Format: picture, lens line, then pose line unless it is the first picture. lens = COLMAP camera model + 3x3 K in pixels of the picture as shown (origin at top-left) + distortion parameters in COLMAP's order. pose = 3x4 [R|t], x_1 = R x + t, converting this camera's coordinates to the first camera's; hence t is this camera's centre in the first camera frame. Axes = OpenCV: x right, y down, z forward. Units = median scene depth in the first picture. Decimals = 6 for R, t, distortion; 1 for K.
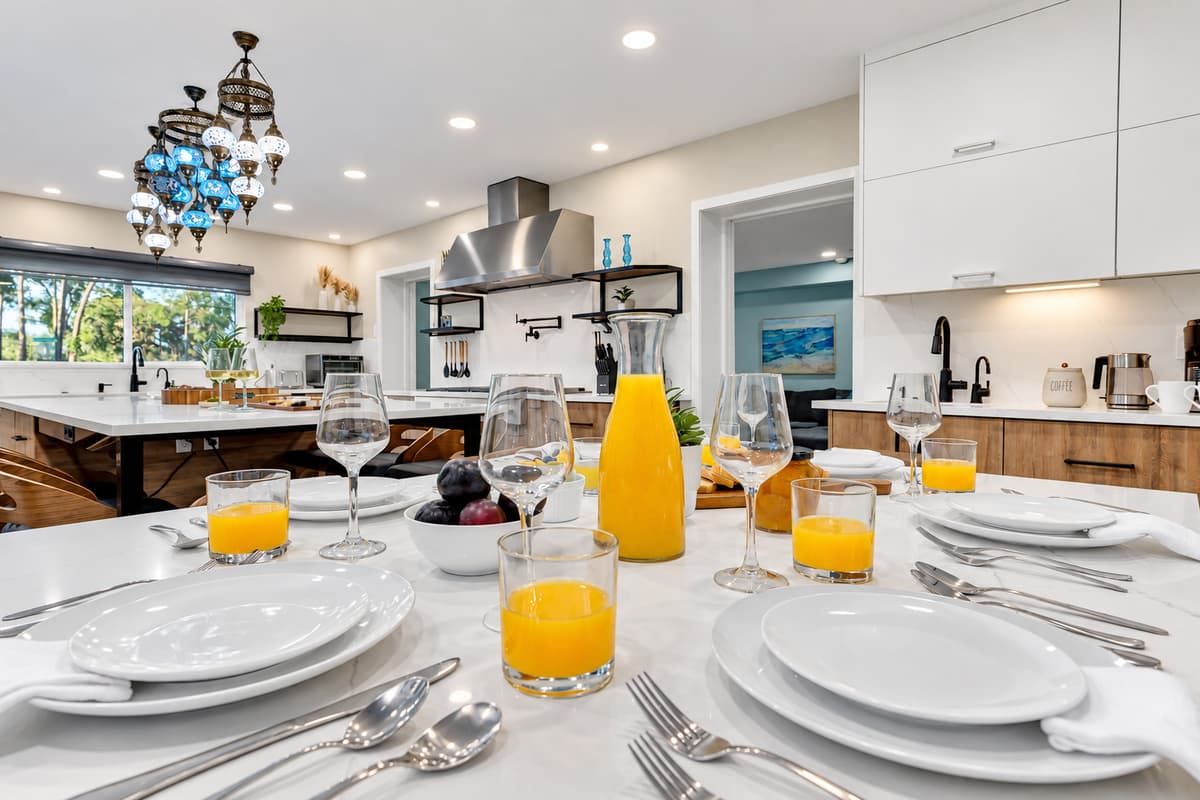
lens RADIAL K [[620.9, 0, 585.2], [0, 620.9, 381.1], [0, 0, 1]] dist [0.000283, 0.000752]
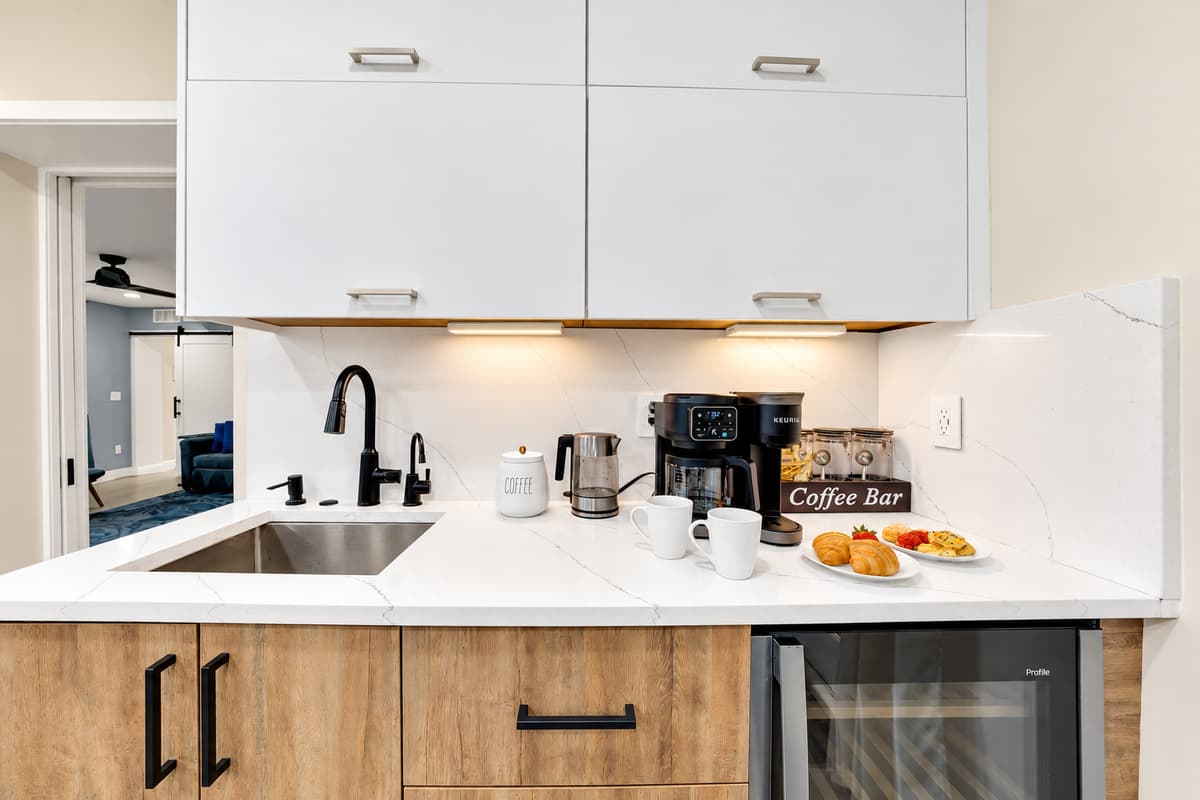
lens RADIAL K [[620.9, 0, 585.2], [0, 620.9, 381.1], [0, 0, 1]] dist [0.000283, 0.000752]
pose [[0.733683, 0.030236, 0.678819, 0.374756], [0.009130, 0.998481, -0.054342, -0.062279], [-0.679430, 0.046067, 0.732292, 0.473502]]
